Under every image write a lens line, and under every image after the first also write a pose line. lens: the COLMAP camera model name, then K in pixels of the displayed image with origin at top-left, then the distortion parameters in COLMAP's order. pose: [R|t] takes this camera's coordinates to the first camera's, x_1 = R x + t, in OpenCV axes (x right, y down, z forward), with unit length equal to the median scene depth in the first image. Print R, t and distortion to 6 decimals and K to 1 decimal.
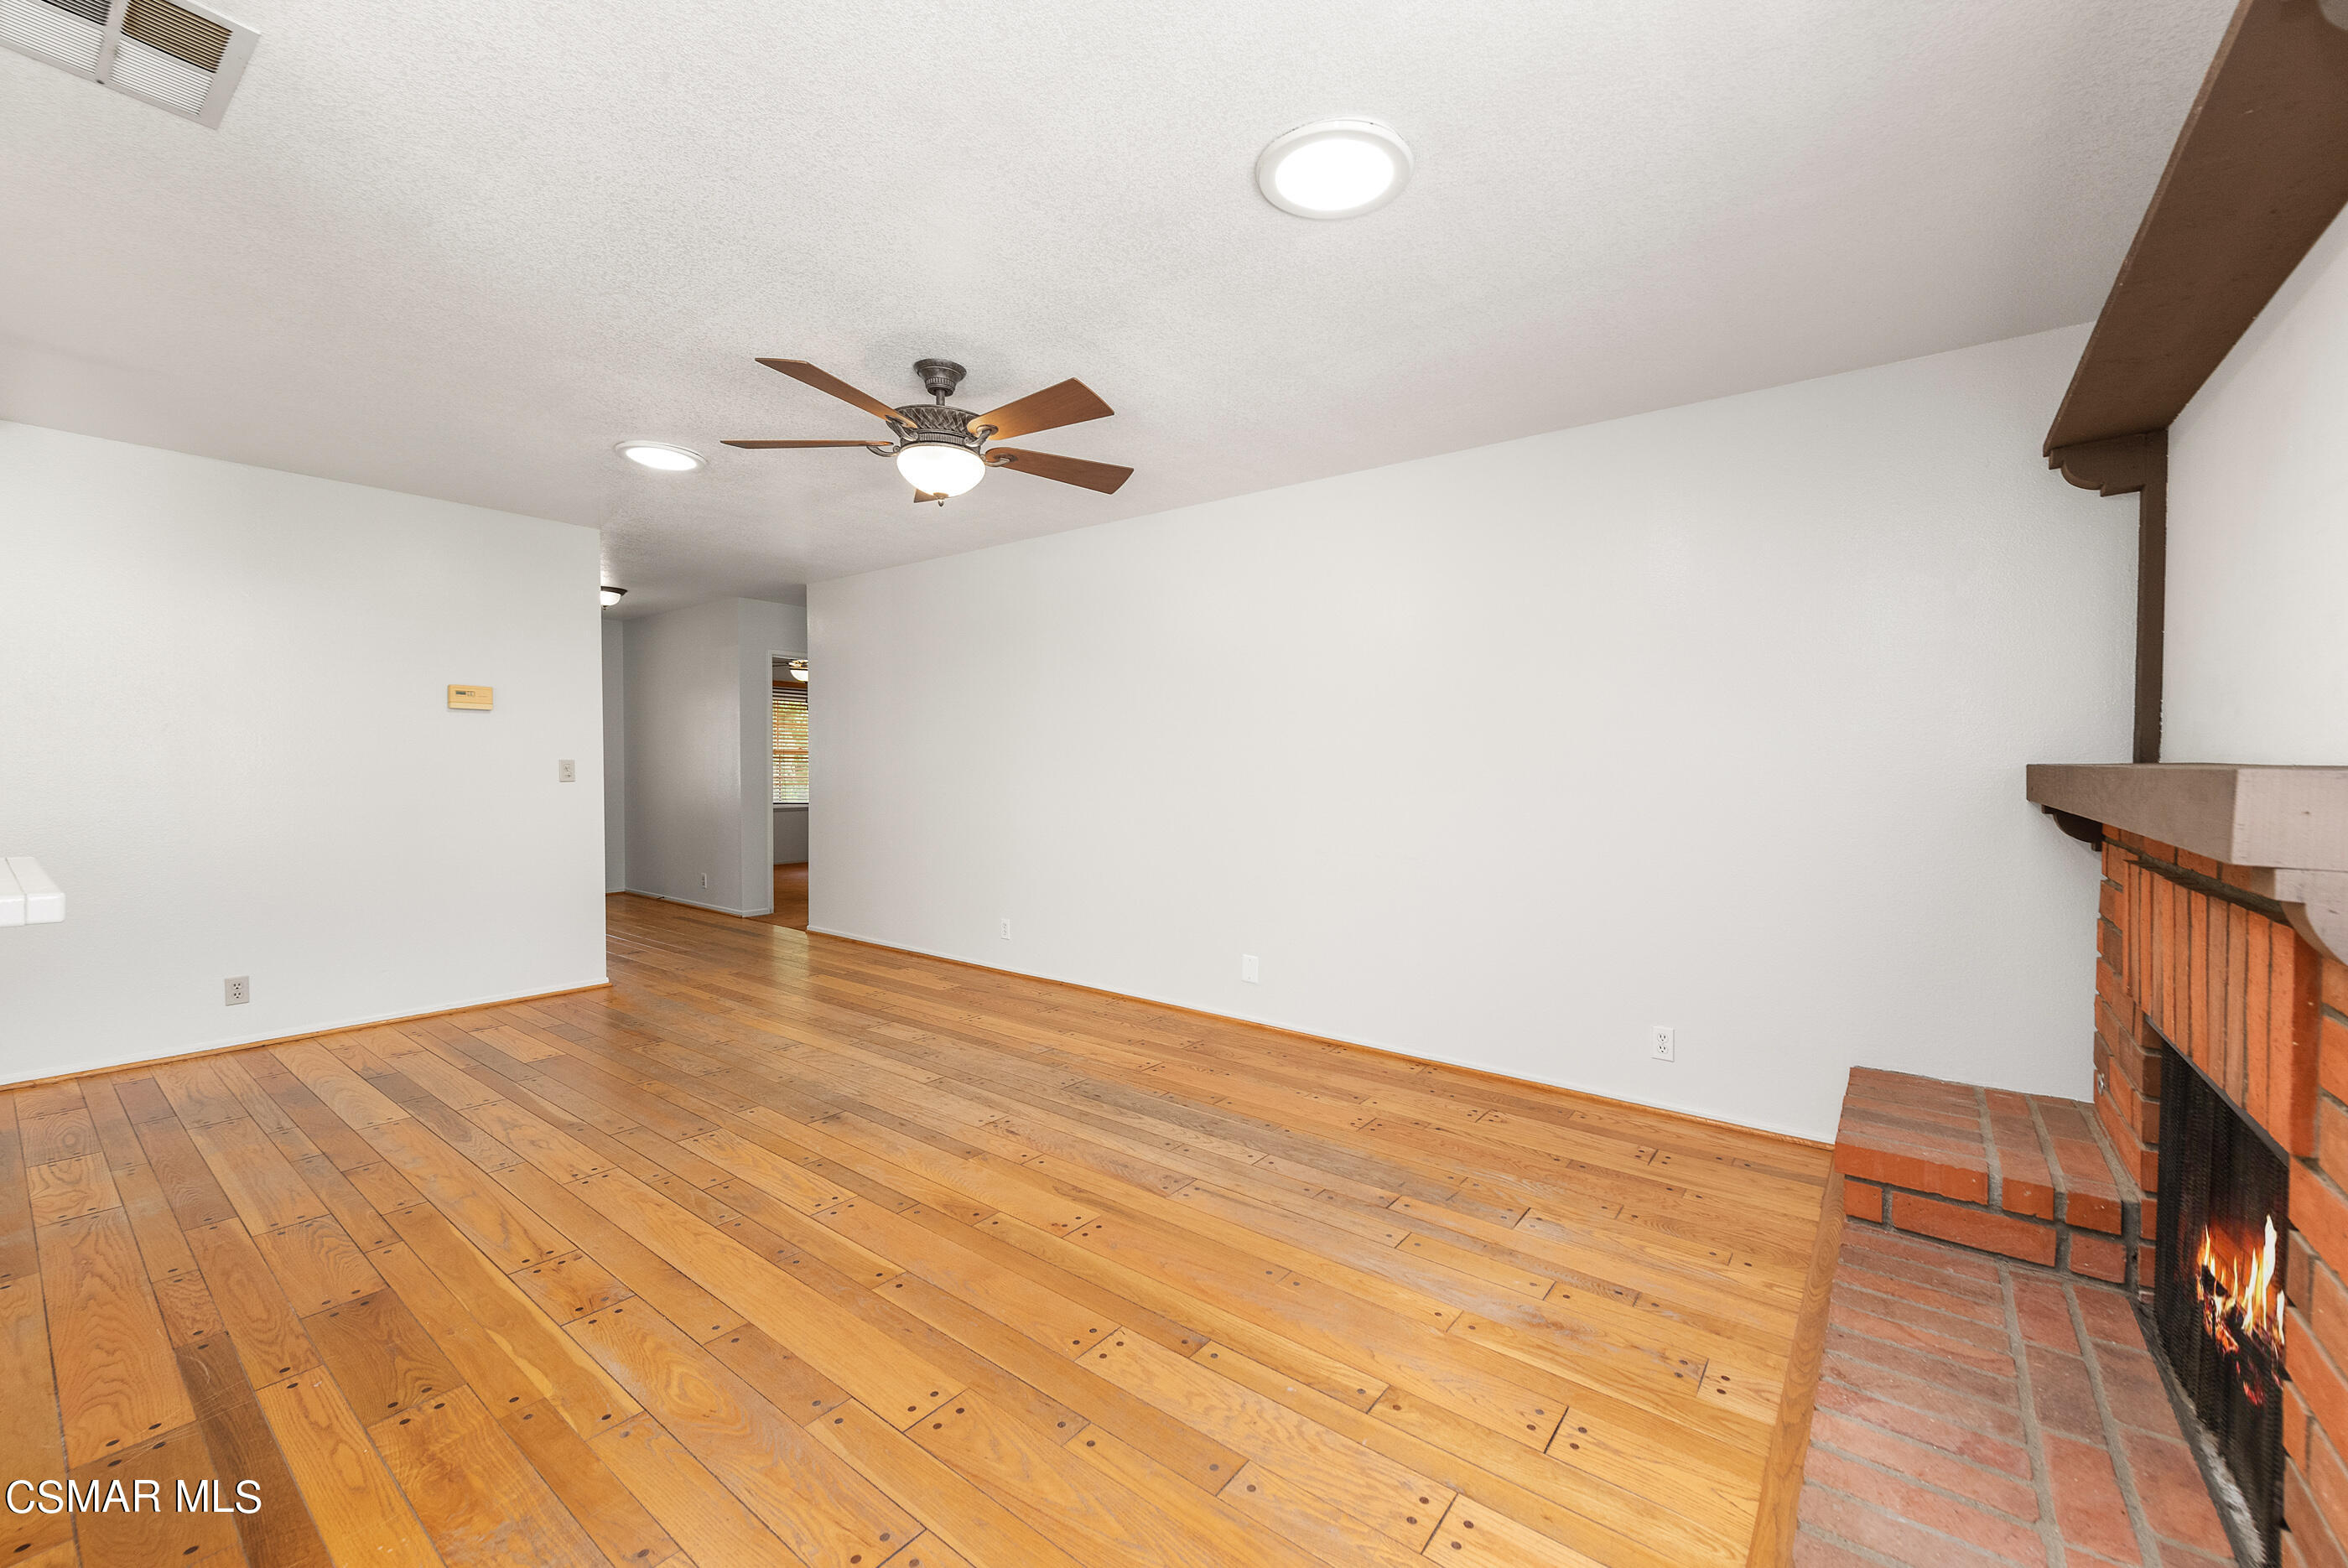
lens RADIAL K [[934.7, 0, 1174.0], [0, 934.7, 784.0], [0, 0, 1]] dist [-0.000540, -0.000390]
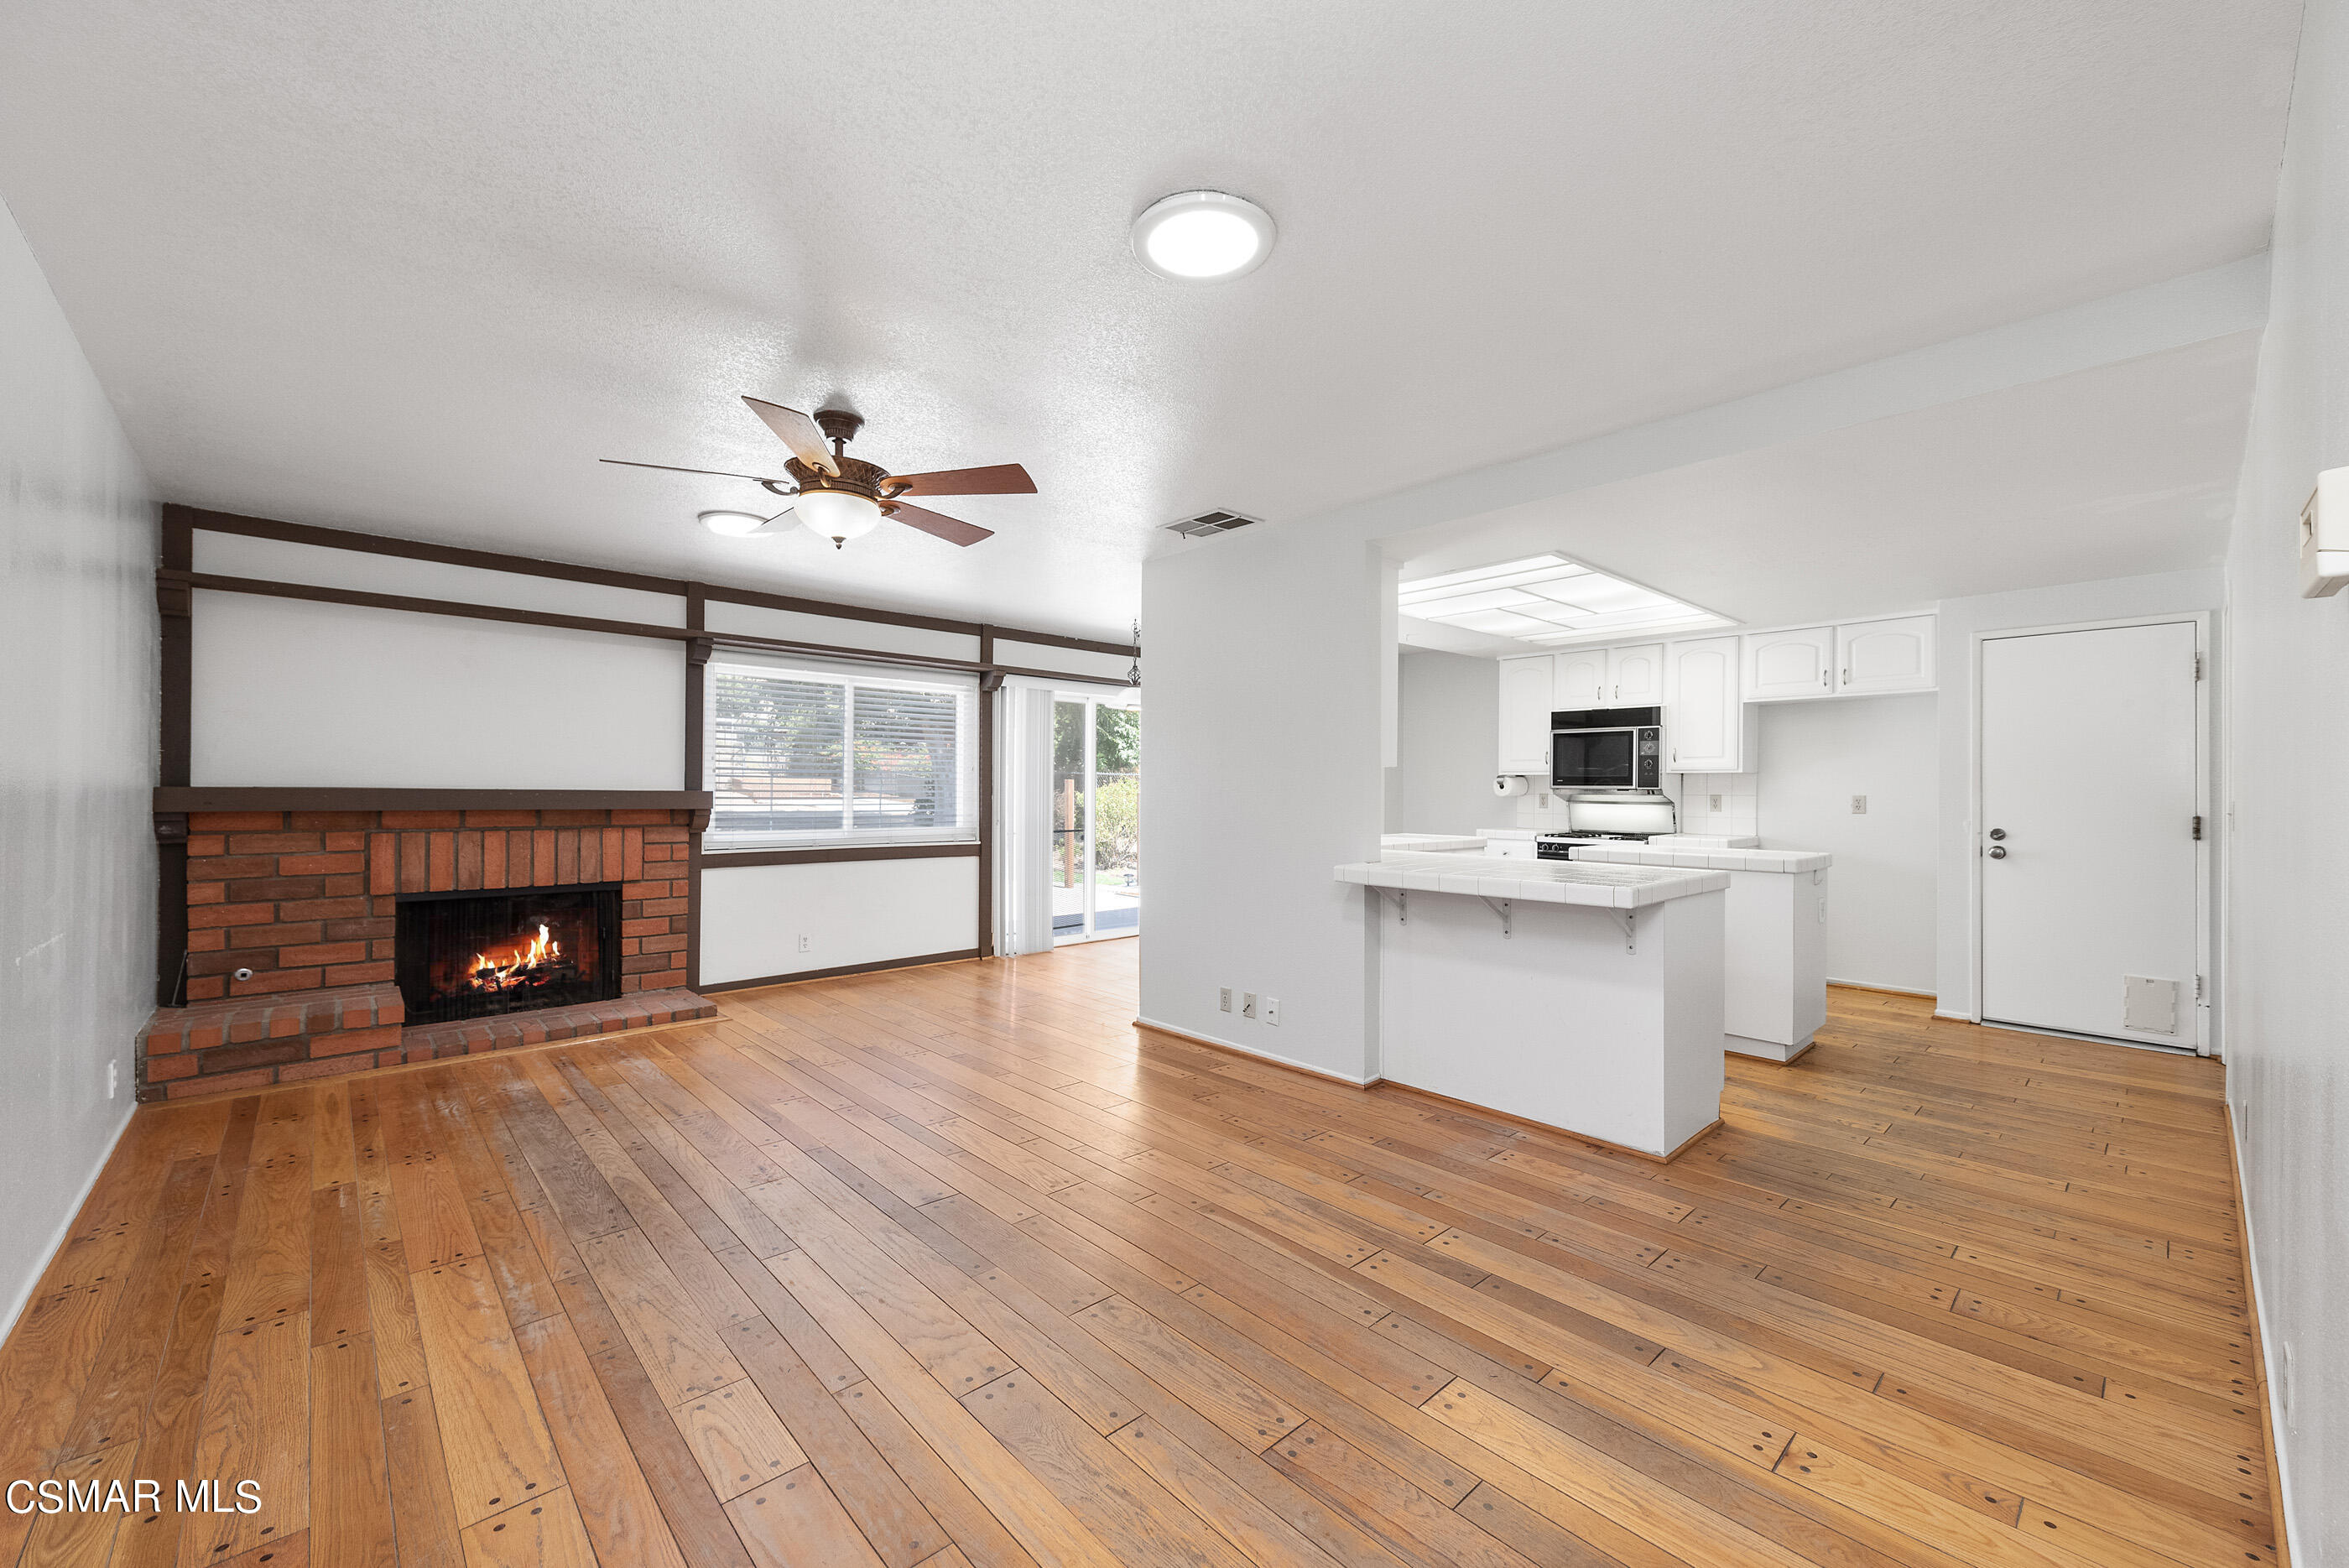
lens RADIAL K [[935.1, 0, 1174.5], [0, 935.1, 784.0], [0, 0, 1]] dist [-0.000540, -0.000390]
pose [[-0.985911, -0.009443, 0.167004, -0.739619], [-0.006086, 0.999769, 0.020604, -0.055339], [-0.167160, 0.019297, -0.985741, 1.831527]]
